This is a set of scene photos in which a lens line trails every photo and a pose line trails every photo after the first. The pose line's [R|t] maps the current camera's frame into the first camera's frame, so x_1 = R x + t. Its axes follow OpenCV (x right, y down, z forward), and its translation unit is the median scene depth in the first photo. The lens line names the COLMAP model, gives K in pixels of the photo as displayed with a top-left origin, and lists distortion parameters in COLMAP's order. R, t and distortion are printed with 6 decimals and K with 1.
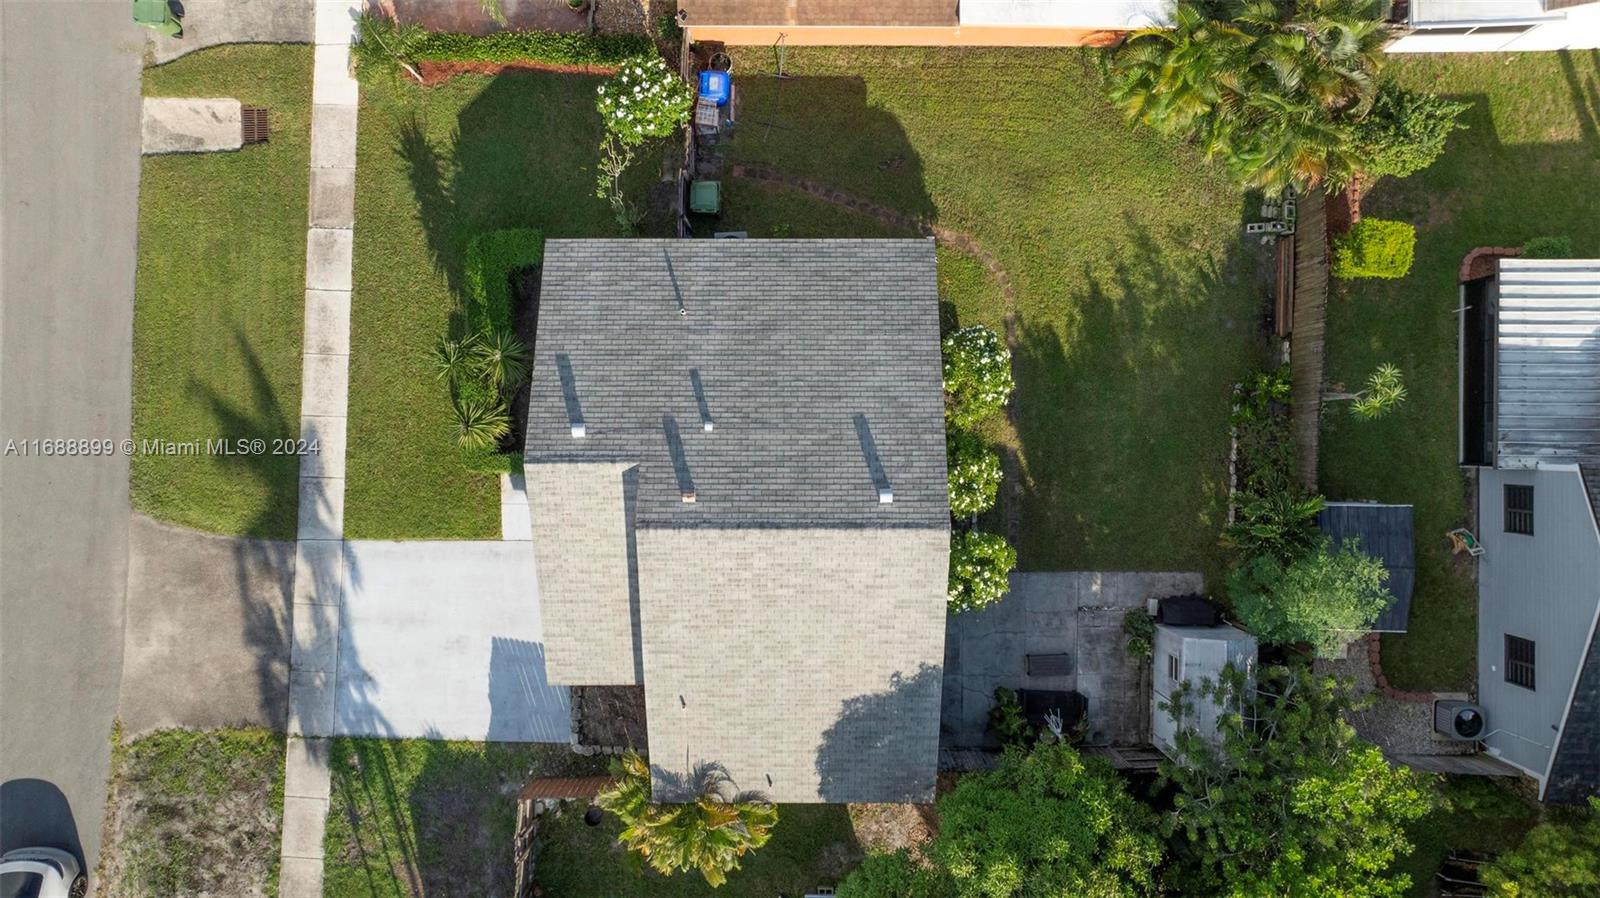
lens RADIAL K [[1123.3, 0, 798.7], [0, 1123.3, 440.3], [0, 0, 1]] dist [-0.021509, 0.005848]
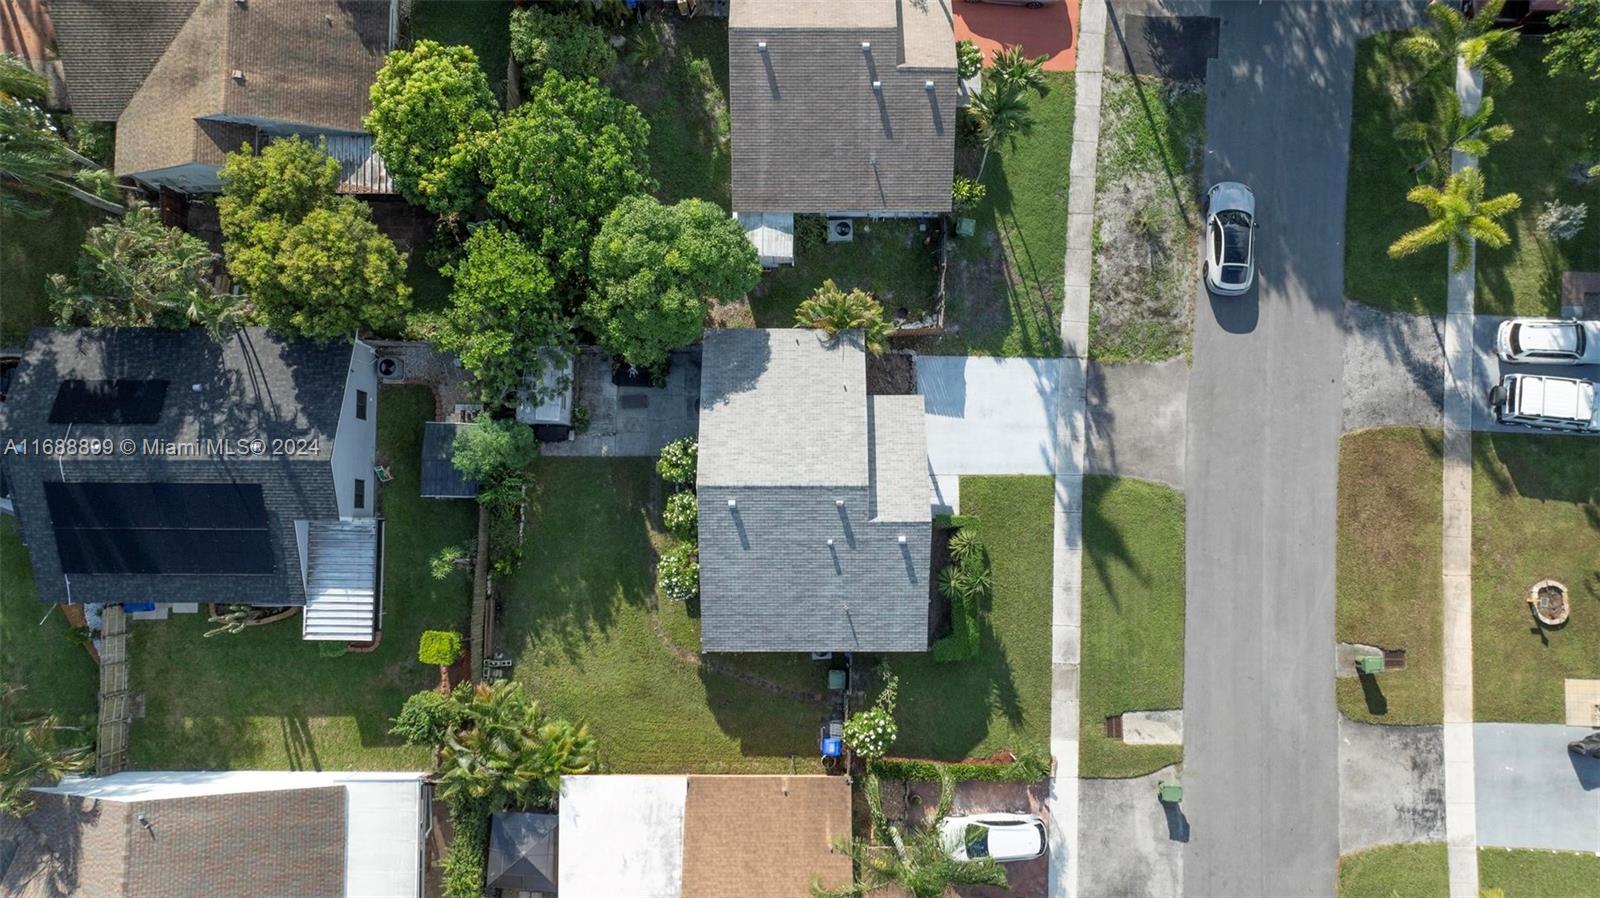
lens RADIAL K [[1123.3, 0, 808.4], [0, 1123.3, 442.2], [0, 0, 1]] dist [-0.021509, 0.005848]
pose [[-0.999989, 0.000099, -0.004750, -0.033124], [-0.000509, -0.996263, 0.086366, -0.007091], [-0.004723, 0.086367, 0.996252, -0.720307]]
